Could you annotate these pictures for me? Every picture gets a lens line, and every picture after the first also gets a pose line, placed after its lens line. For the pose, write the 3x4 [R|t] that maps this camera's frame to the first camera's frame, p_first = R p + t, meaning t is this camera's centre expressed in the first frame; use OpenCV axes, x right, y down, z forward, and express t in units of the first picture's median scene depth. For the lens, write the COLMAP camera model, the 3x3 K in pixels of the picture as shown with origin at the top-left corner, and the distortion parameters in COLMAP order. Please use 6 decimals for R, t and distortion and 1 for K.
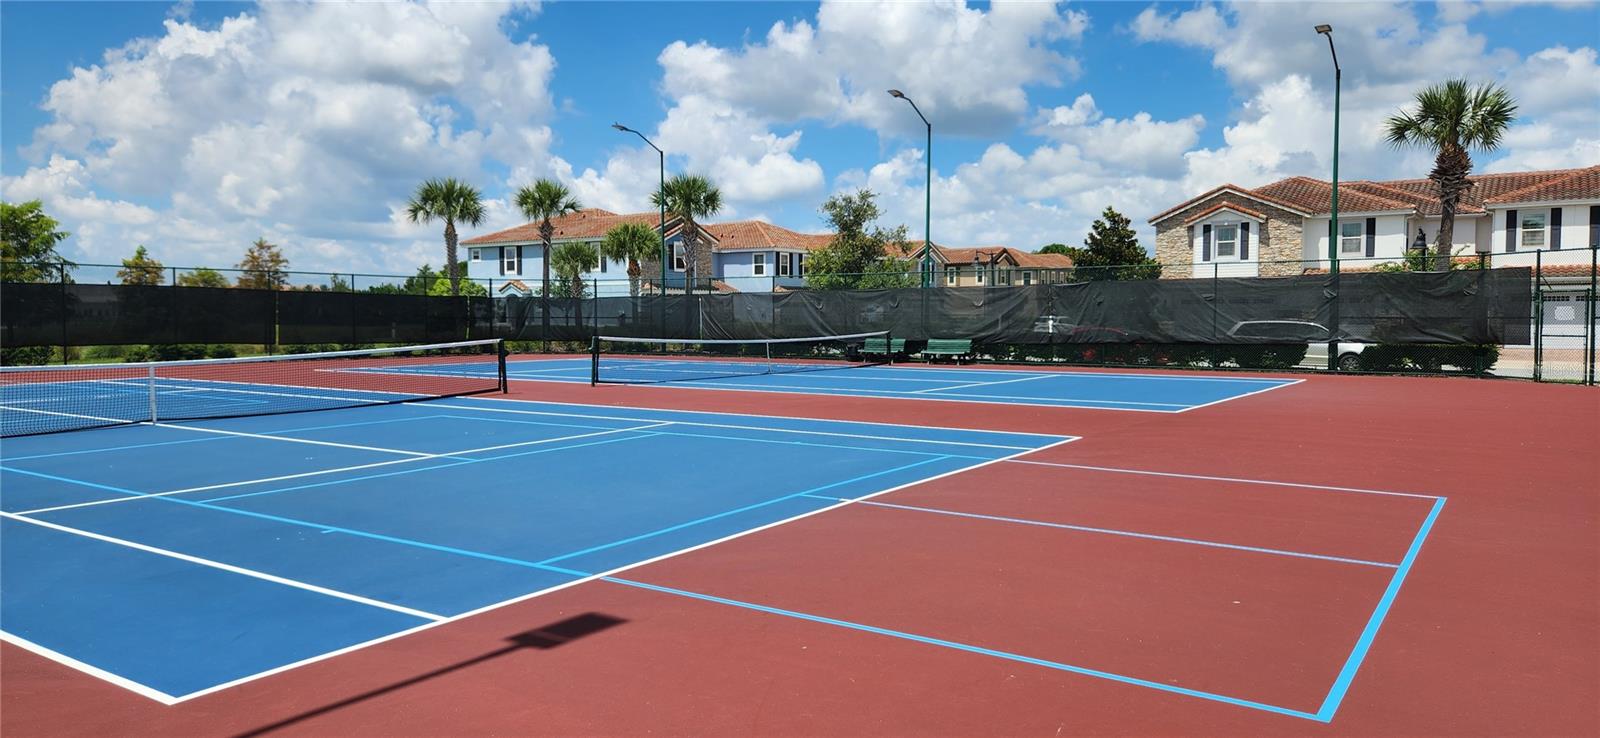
lens RADIAL K [[1037.3, 0, 800.0], [0, 1037.3, 369.0], [0, 0, 1]] dist [0.075194, -0.001538]
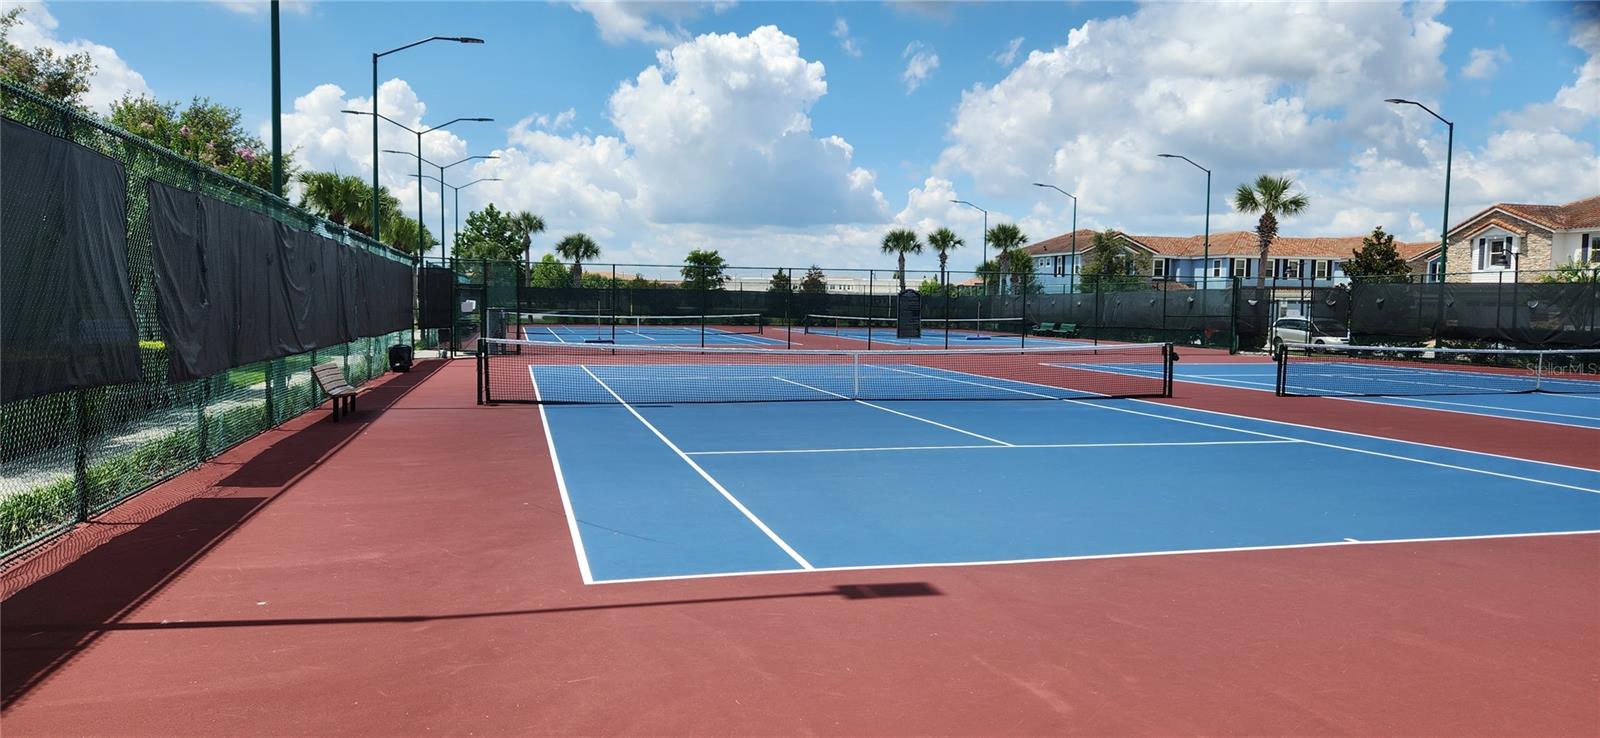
lens RADIAL K [[1037.3, 0, 800.0], [0, 1037.3, 369.0], [0, 0, 1]] dist [0.075194, -0.001538]
pose [[0.826361, 0.043890, -0.561428, 0.442685], [-0.042881, 0.998968, 0.014978, 0.024595], [0.561506, 0.011697, 0.827390, -0.432862]]
